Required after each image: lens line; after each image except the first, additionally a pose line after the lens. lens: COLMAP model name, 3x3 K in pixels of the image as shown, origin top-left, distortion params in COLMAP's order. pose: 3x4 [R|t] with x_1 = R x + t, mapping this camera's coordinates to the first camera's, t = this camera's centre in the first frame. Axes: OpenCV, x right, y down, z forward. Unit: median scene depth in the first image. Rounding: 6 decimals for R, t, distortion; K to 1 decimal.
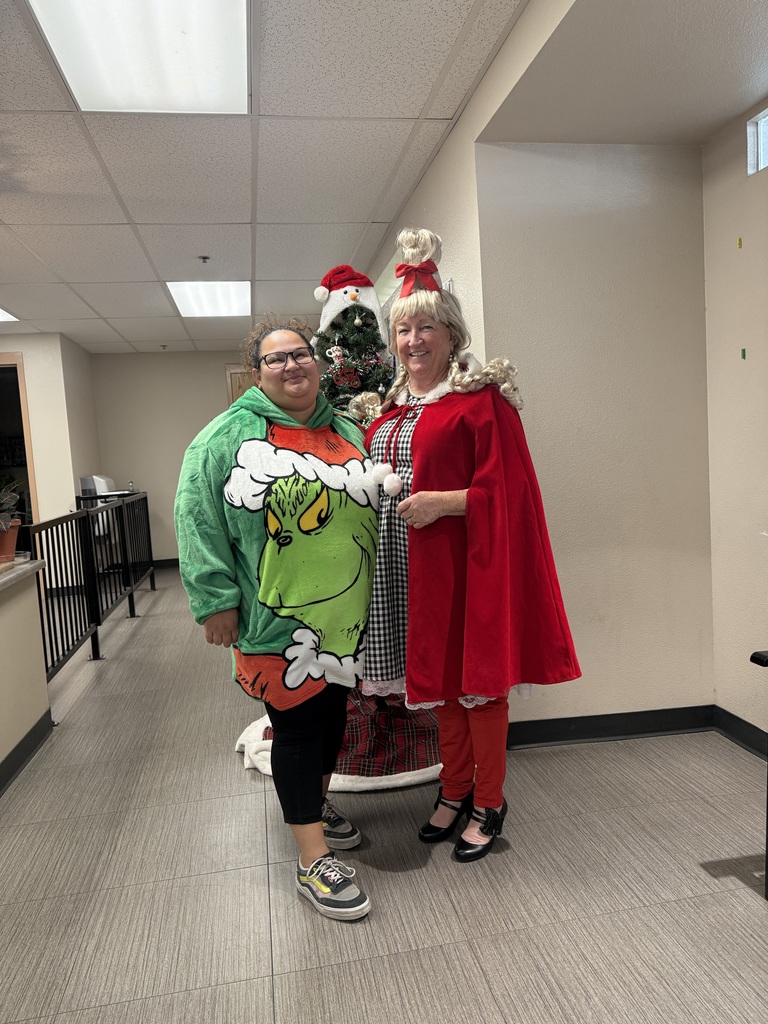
lens RADIAL K [[729.5, 0, 382.8], [0, 729.5, 516.7], [0, 0, 1]] dist [0.046612, -0.049635]
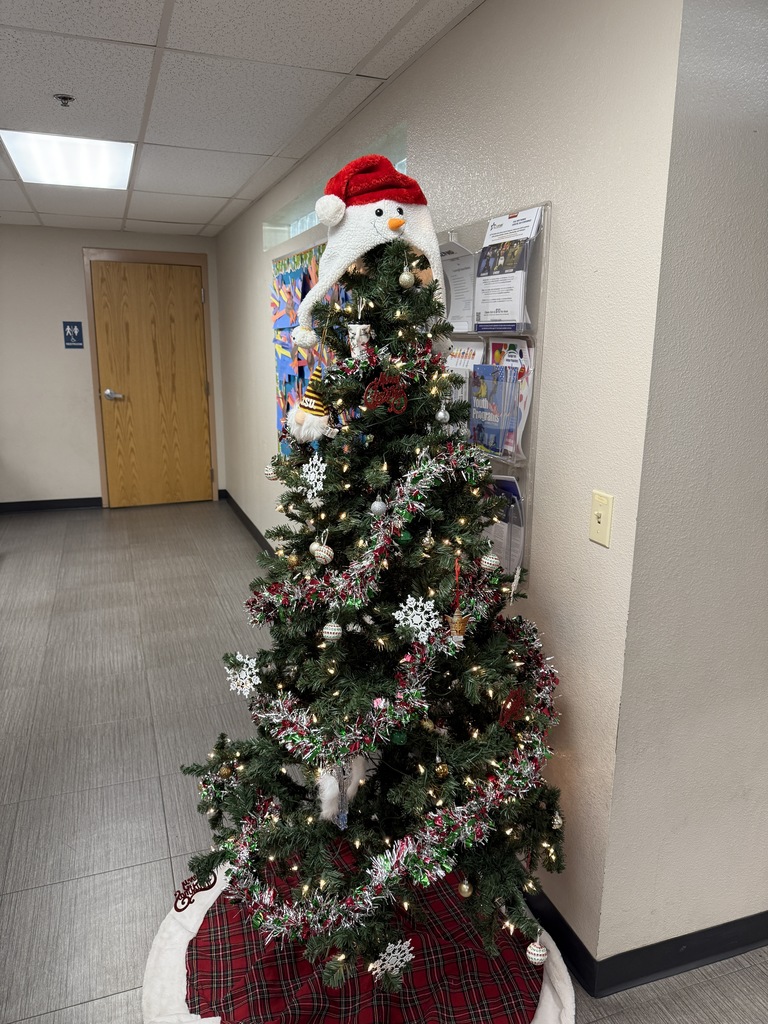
lens RADIAL K [[729.5, 0, 382.8], [0, 729.5, 505.4], [0, 0, 1]] dist [0.046612, -0.049635]
pose [[0.981068, 0.032202, 0.190969, -0.137665], [-0.057164, 0.990295, 0.126681, -0.169280], [-0.185036, -0.135199, 0.973387, 0.475959]]
